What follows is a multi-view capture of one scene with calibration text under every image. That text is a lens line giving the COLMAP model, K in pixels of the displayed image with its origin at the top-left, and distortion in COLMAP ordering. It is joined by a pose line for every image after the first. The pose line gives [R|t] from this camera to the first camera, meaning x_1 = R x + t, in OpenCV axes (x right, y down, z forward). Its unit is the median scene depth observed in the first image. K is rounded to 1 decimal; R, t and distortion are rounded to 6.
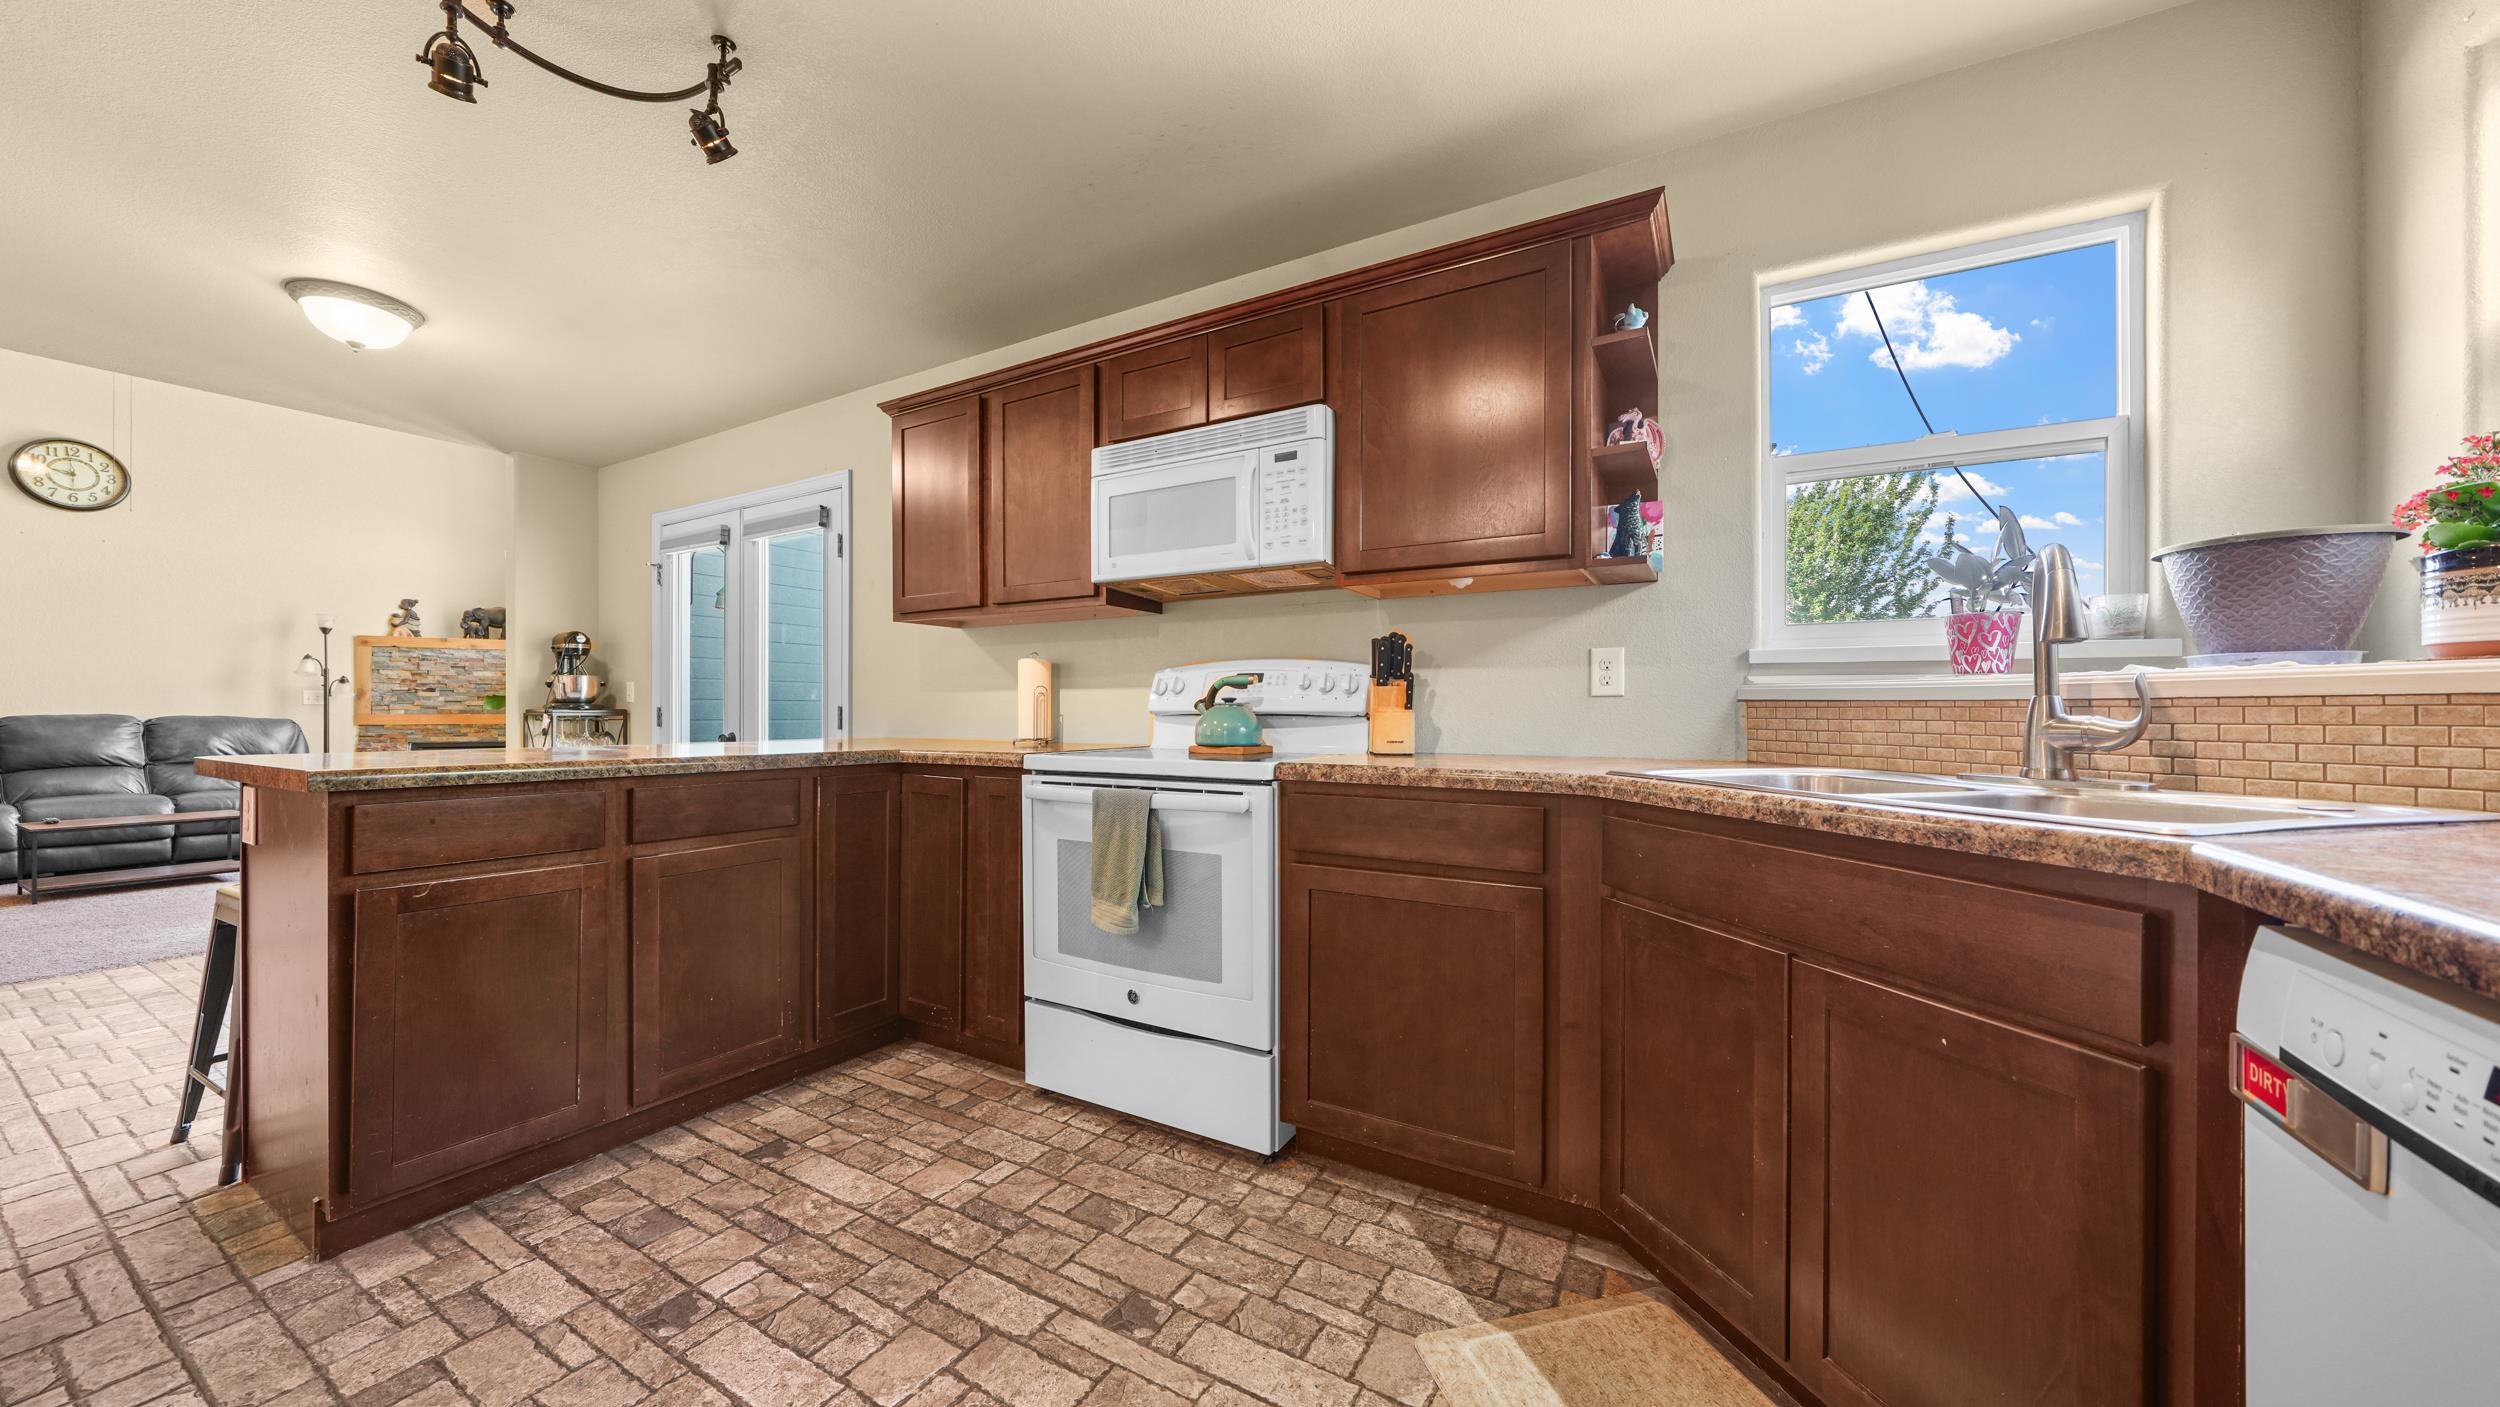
lens RADIAL K [[840.5, 0, 1250.9], [0, 840.5, 729.4], [0, 0, 1]] dist [-0.001490, 0.000127]
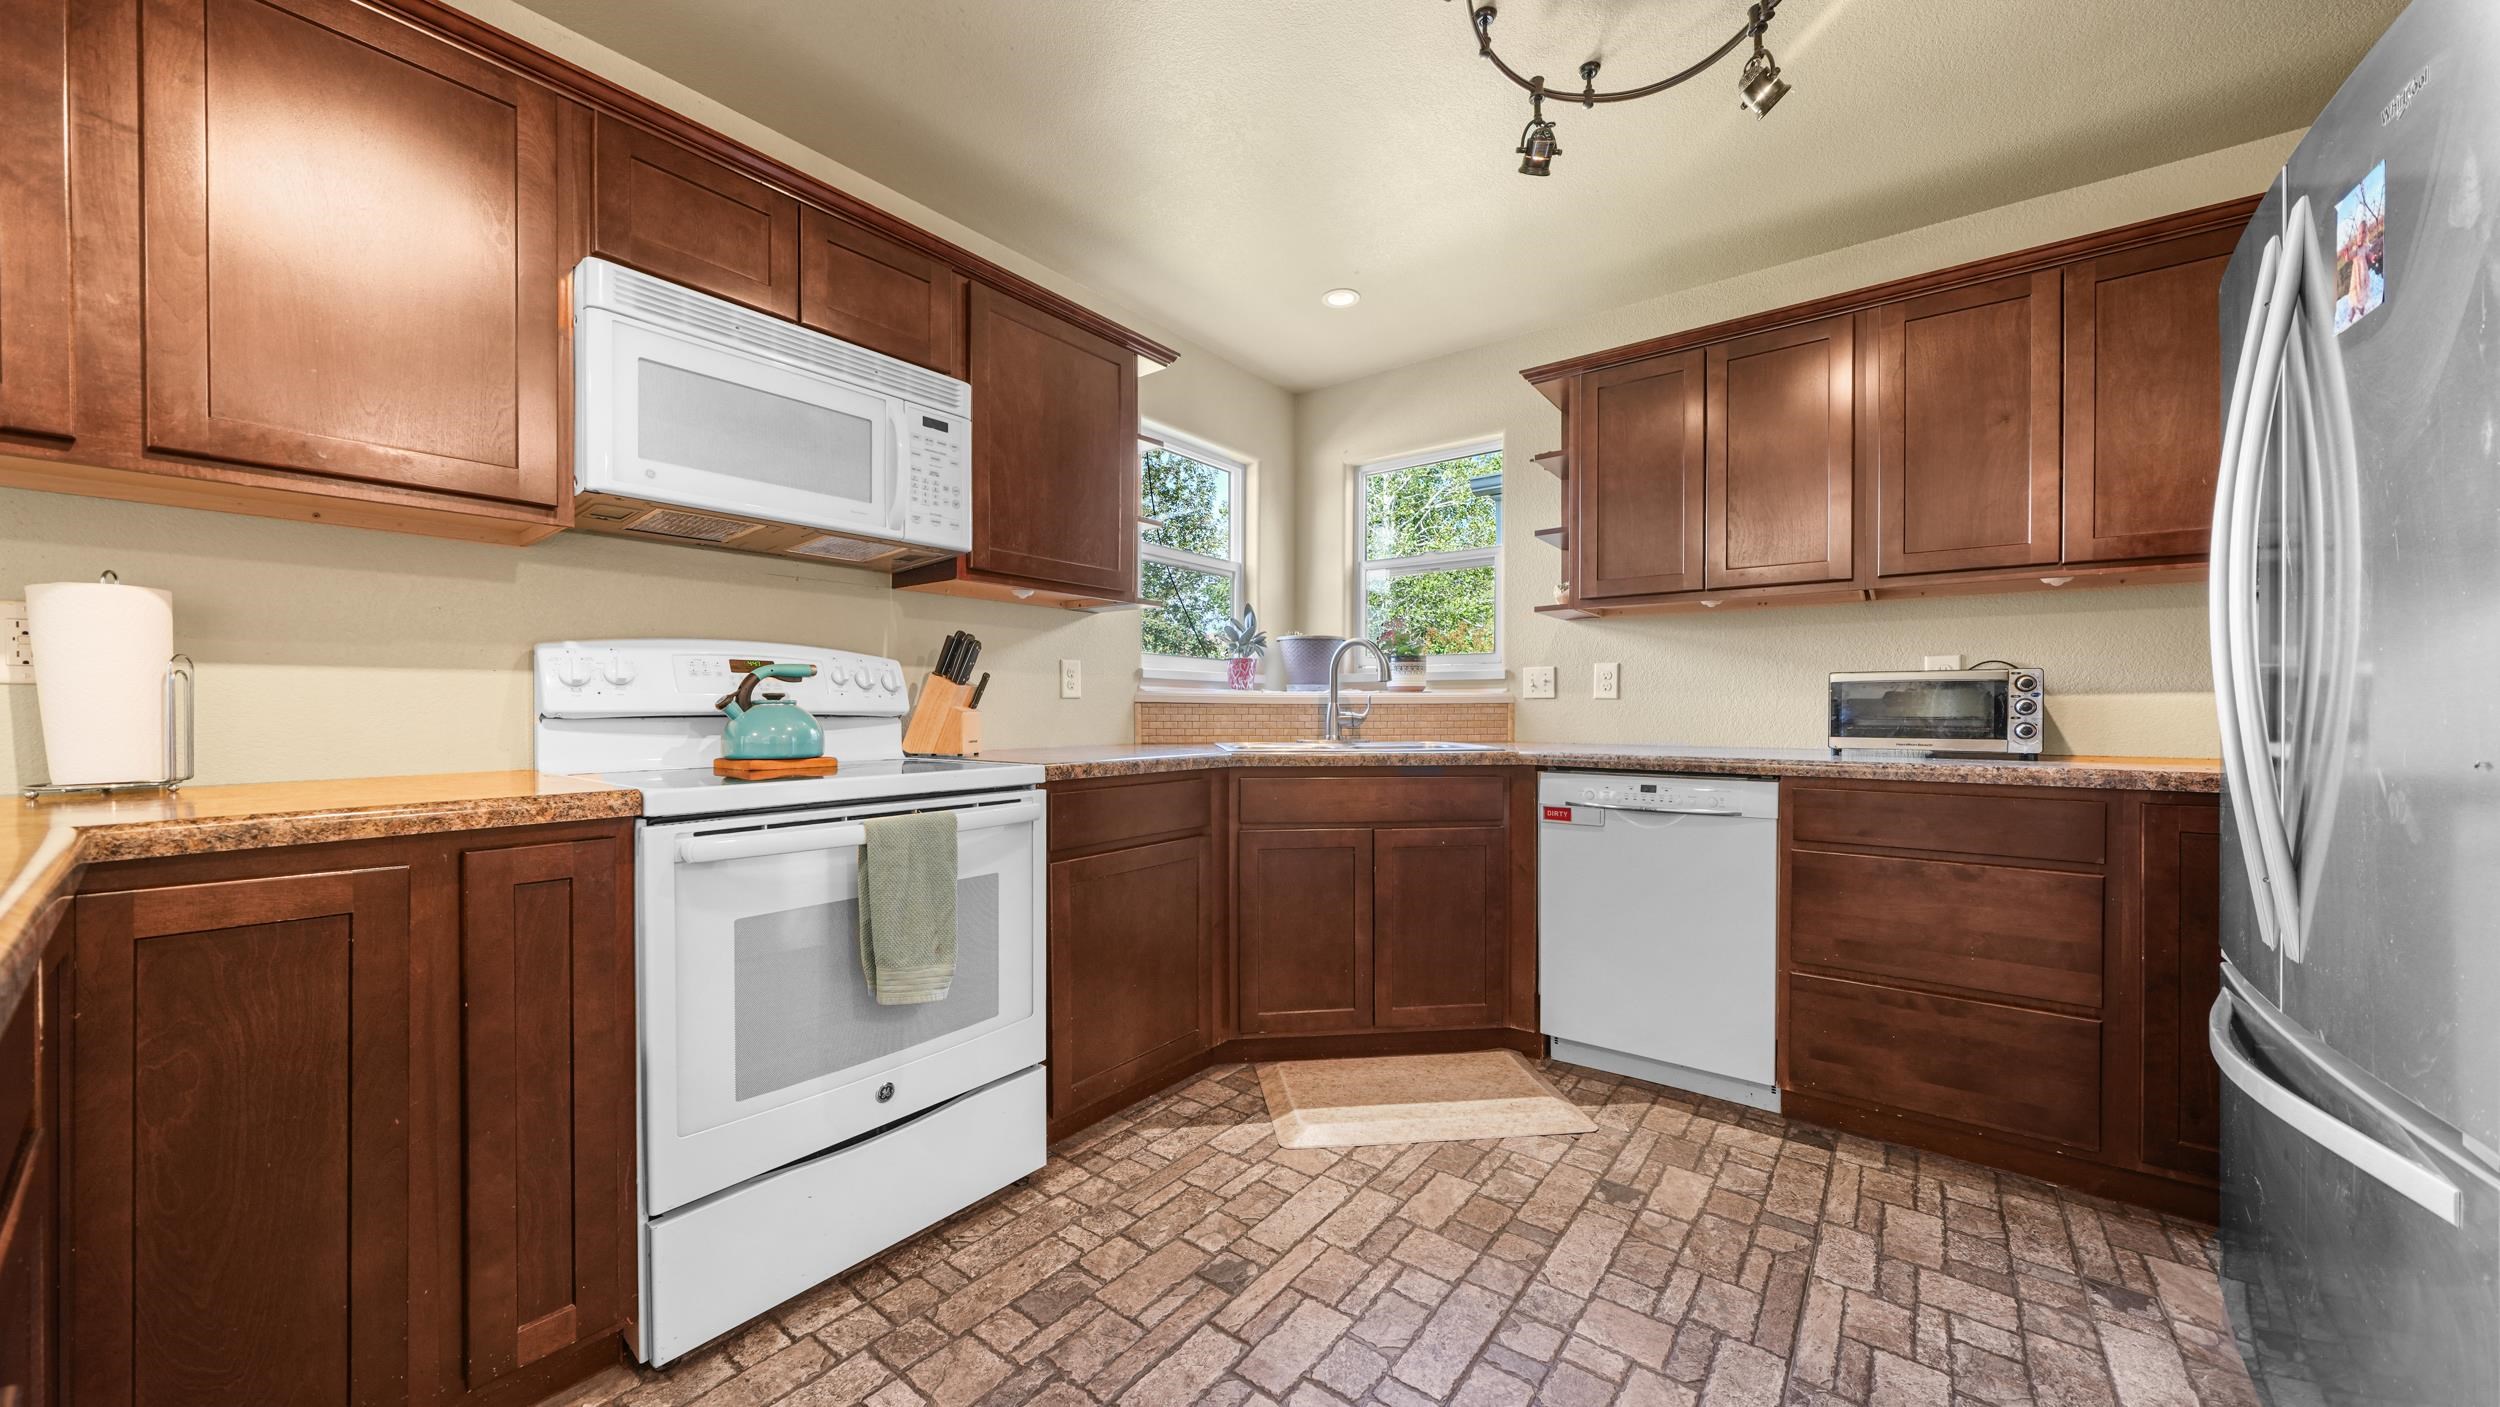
lens RADIAL K [[840.5, 0, 1250.9], [0, 840.5, 729.4], [0, 0, 1]] dist [-0.001490, 0.000127]
pose [[0.155293, -0.028534, 0.987456, -0.892892], [0.018227, 0.999495, 0.026016, -0.022046], [-0.987700, 0.013958, 0.155734, 0.602373]]
